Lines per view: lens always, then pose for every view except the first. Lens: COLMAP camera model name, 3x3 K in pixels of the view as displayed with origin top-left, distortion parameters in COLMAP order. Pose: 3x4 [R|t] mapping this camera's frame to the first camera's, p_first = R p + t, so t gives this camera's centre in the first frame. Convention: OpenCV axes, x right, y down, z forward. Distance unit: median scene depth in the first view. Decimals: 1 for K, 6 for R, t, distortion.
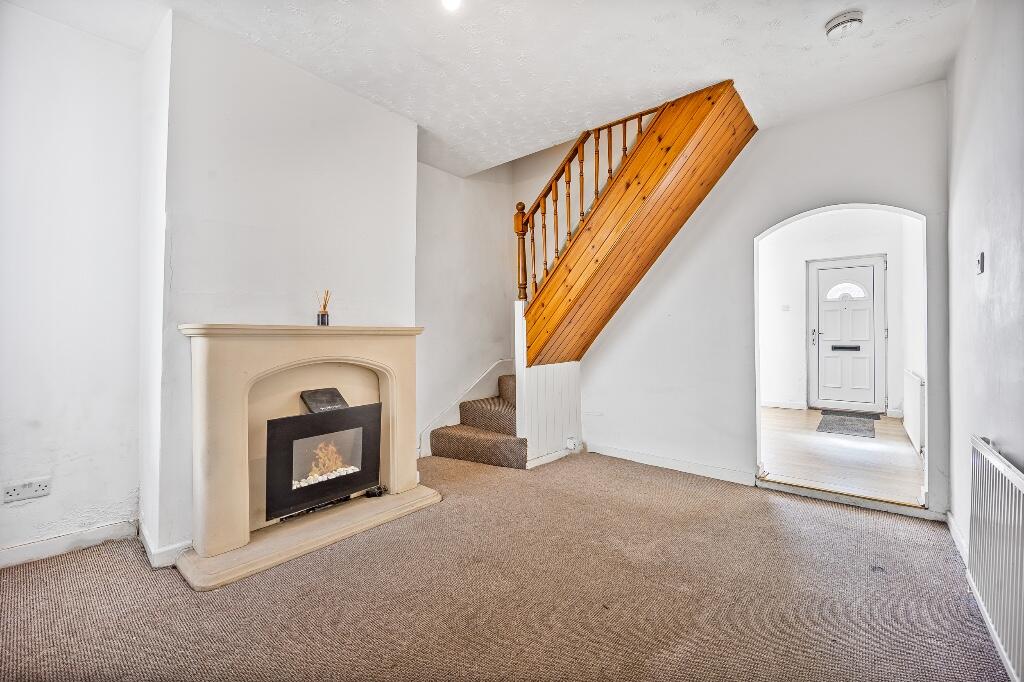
lens RADIAL K [[428.3, 0, 509.9], [0, 428.3, 335.1], [0, 0, 1]] dist [0.001523, 0.000529]
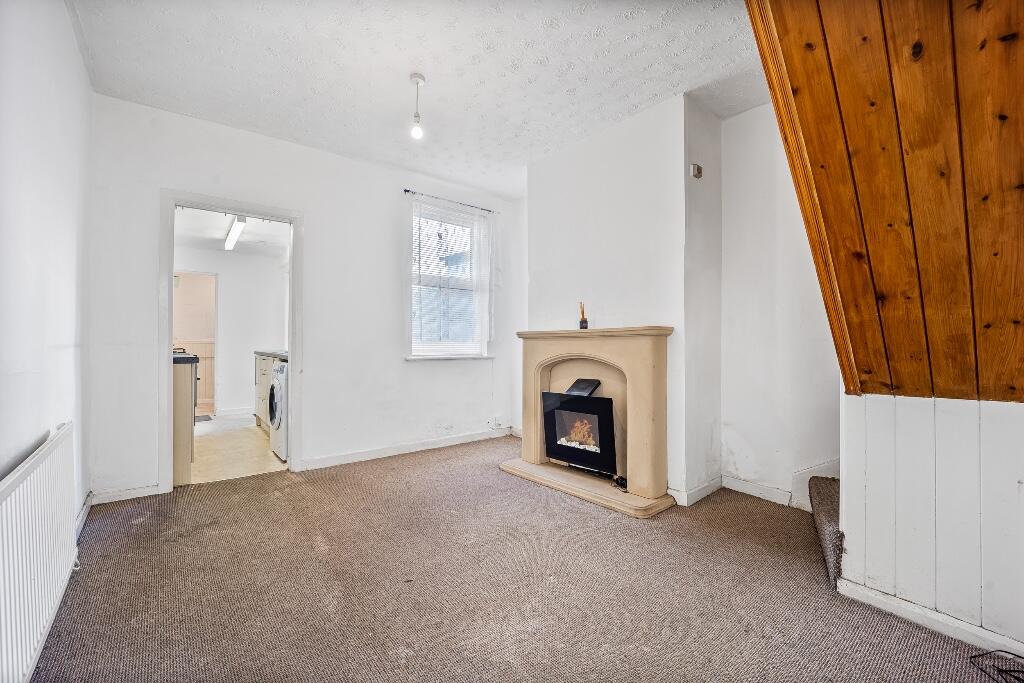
lens RADIAL K [[428.3, 0, 508.4], [0, 428.3, 347.5], [0, 0, 1]] dist [0.001523, 0.000529]
pose [[-0.097526, 0.014842, -0.995122, 0.868889], [0.003200, 0.999888, 0.014599, 0.013114], [0.995228, -0.001760, -0.097563, 0.904771]]
